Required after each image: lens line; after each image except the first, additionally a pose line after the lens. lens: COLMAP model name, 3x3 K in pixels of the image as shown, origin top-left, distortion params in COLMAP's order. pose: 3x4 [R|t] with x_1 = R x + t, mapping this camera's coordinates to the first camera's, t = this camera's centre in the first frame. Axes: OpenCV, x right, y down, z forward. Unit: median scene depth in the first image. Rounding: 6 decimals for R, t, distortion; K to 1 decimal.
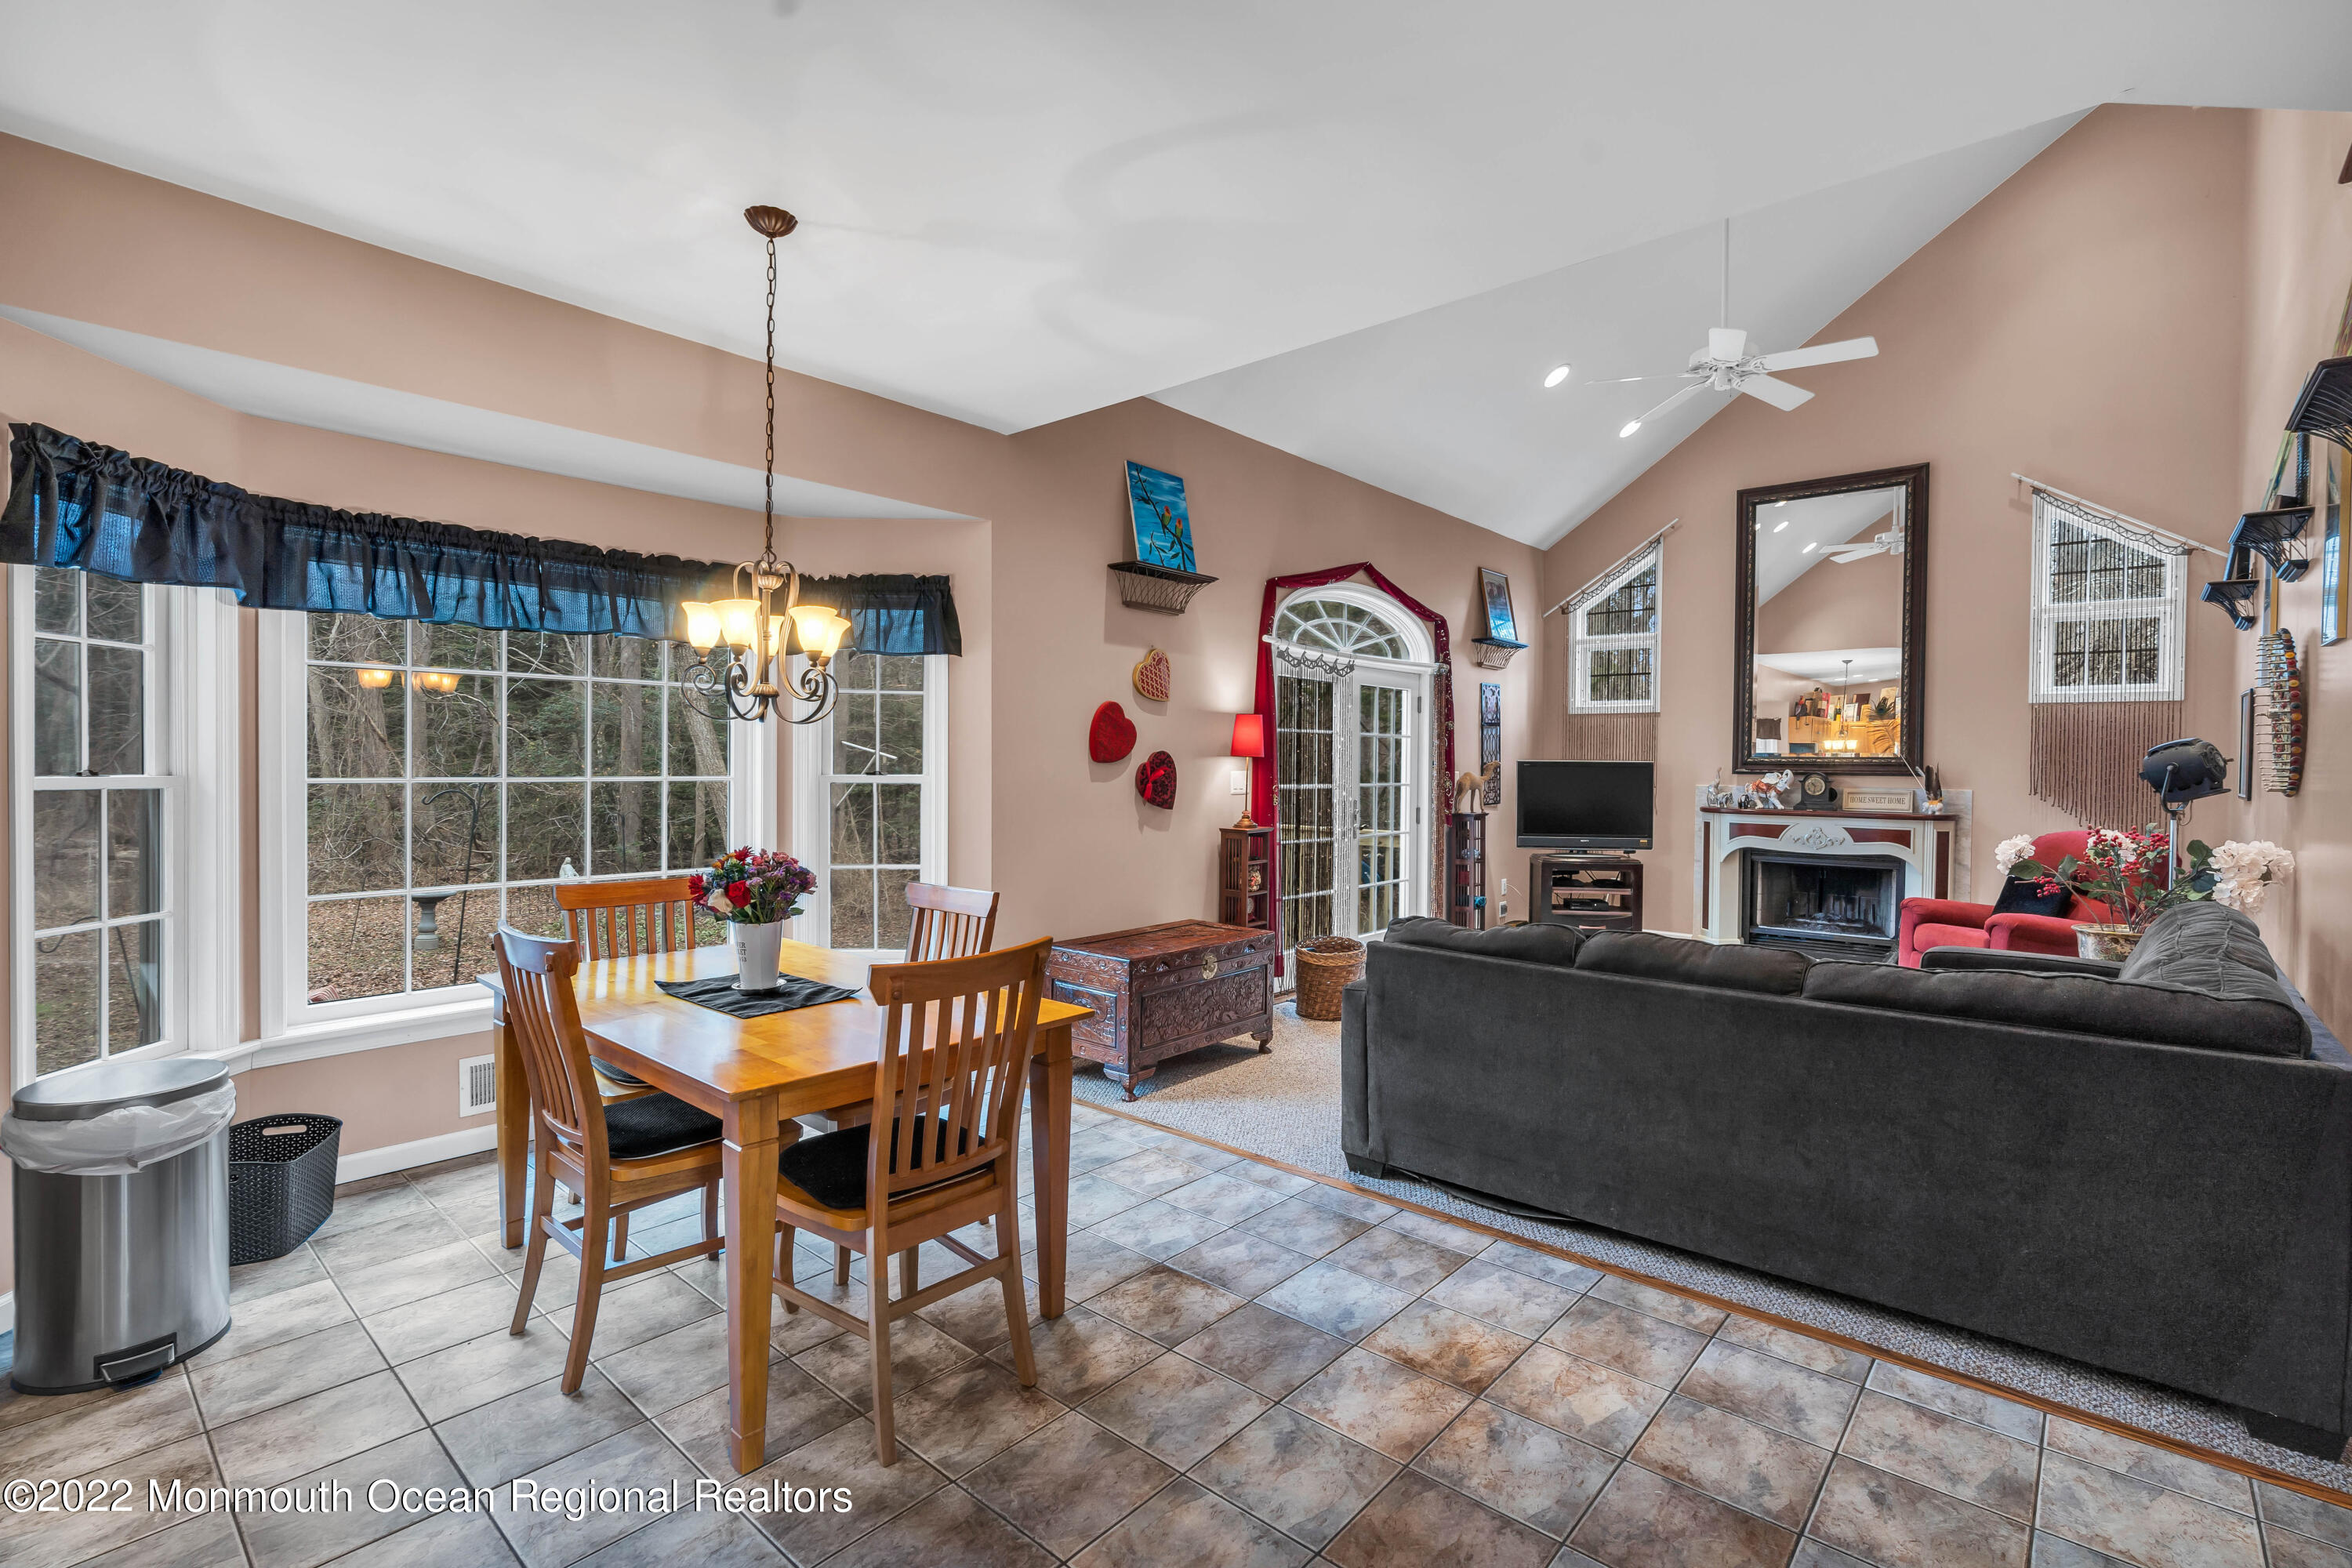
lens RADIAL K [[1067.0, 0, 1176.9], [0, 1067.0, 777.0], [0, 0, 1]] dist [-0.012439, 0.004396]
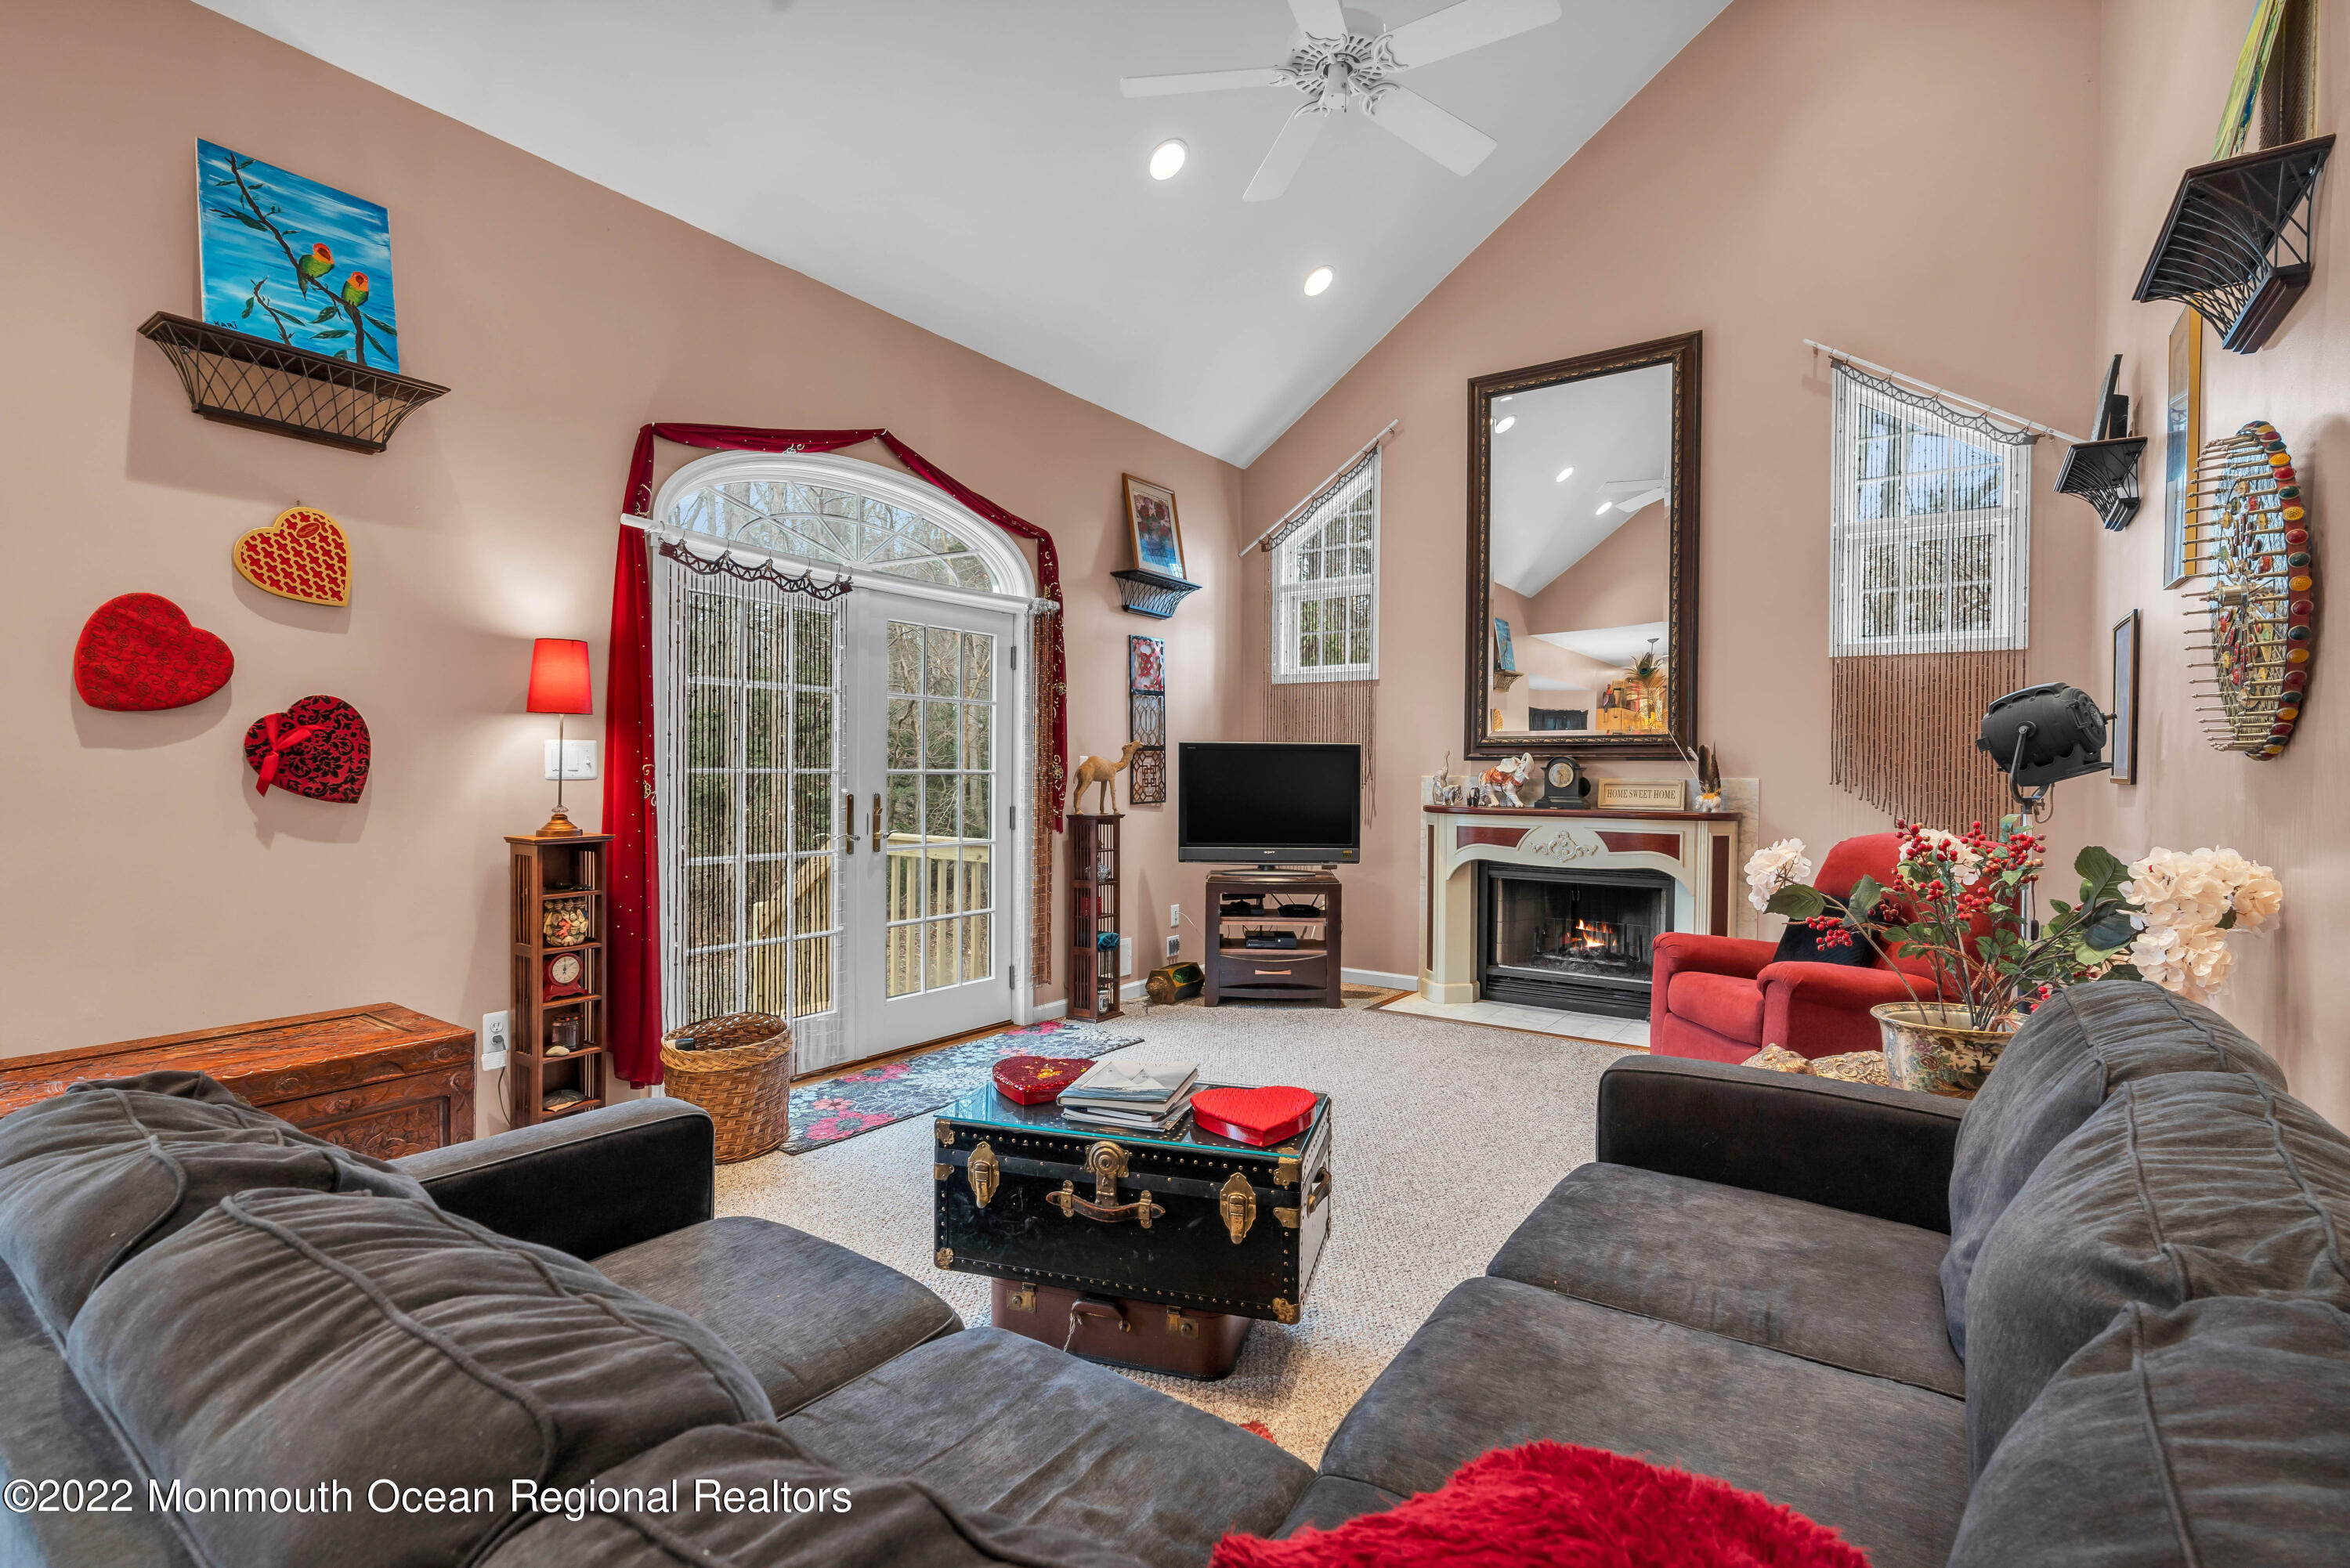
lens RADIAL K [[1066.0, 0, 1184.6], [0, 1066.0, 779.1], [0, 0, 1]] dist [-0.012439, 0.004396]
pose [[0.994171, -0.001121, 0.107807, 0.281558], [0.002052, 0.999962, -0.008524, 0.018132], [-0.107793, 0.008695, 0.994135, 0.321073]]
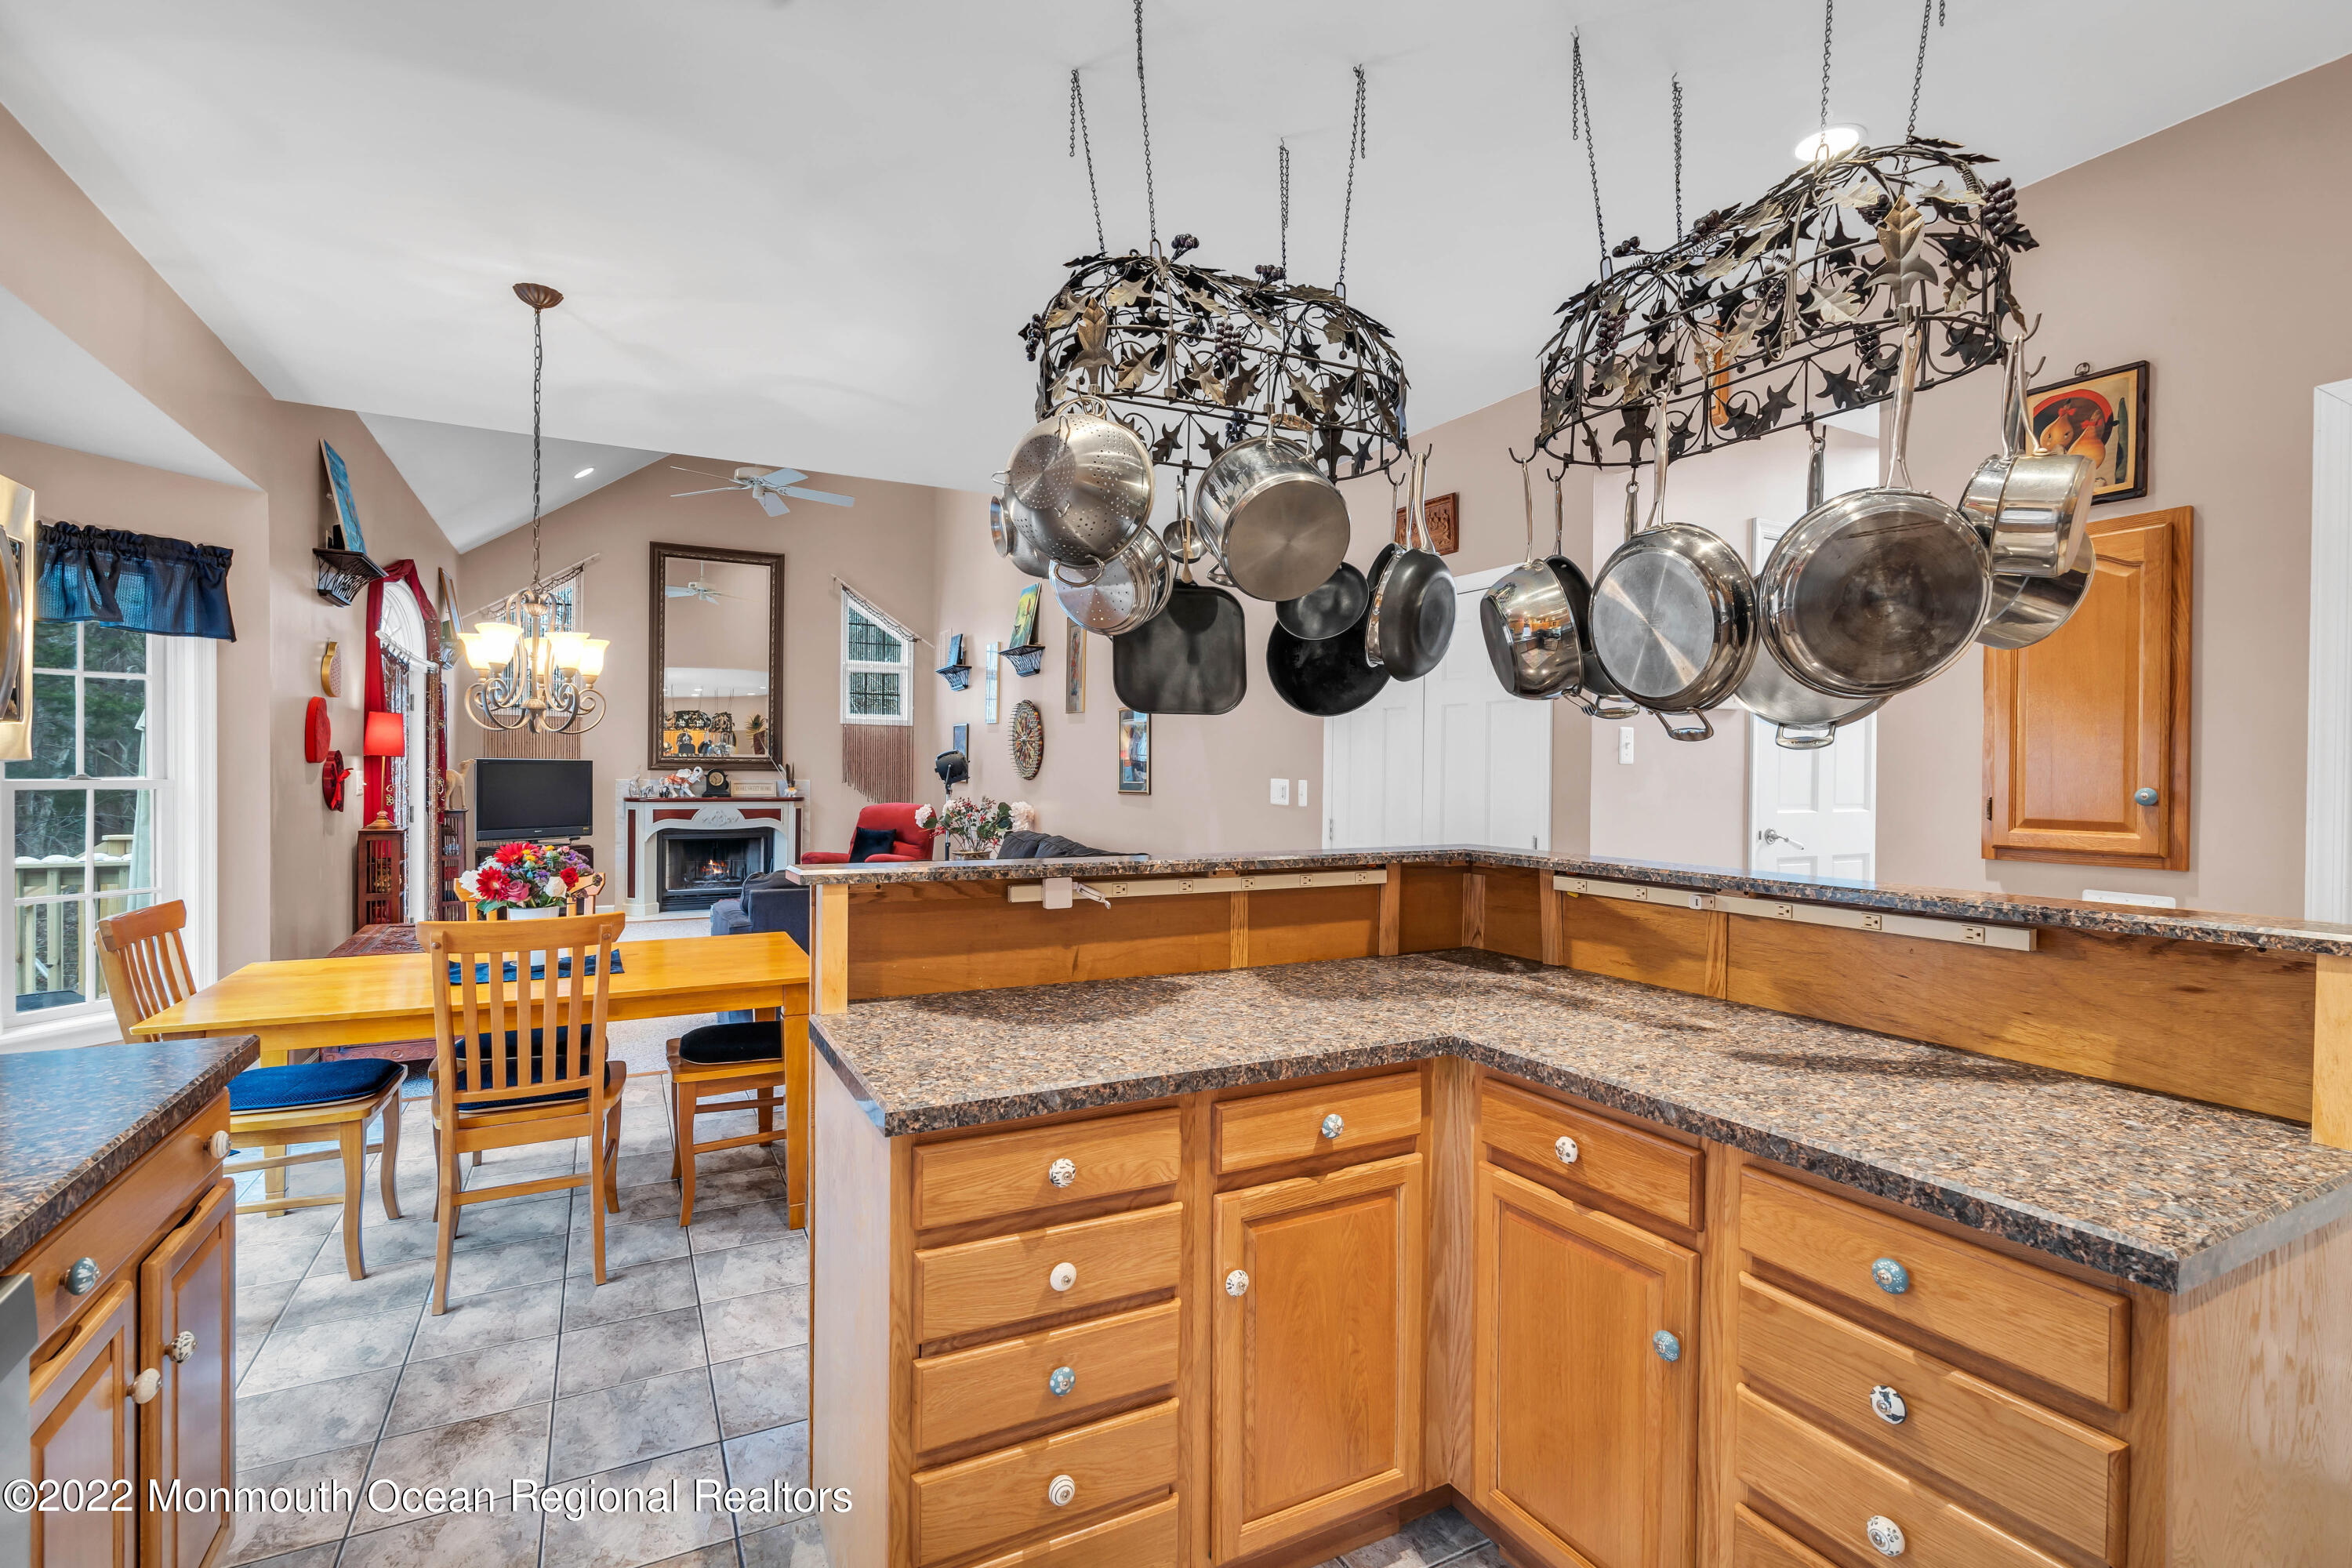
lens RADIAL K [[1067.0, 0, 1173.8], [0, 1067.0, 776.0], [0, 0, 1]] dist [-0.012439, 0.004396]
pose [[0.359965, -0.010968, 0.932901, -0.468204], [0.007327, 0.999933, 0.008929, -0.003206], [-0.932937, 0.003622, 0.360022, -0.018949]]
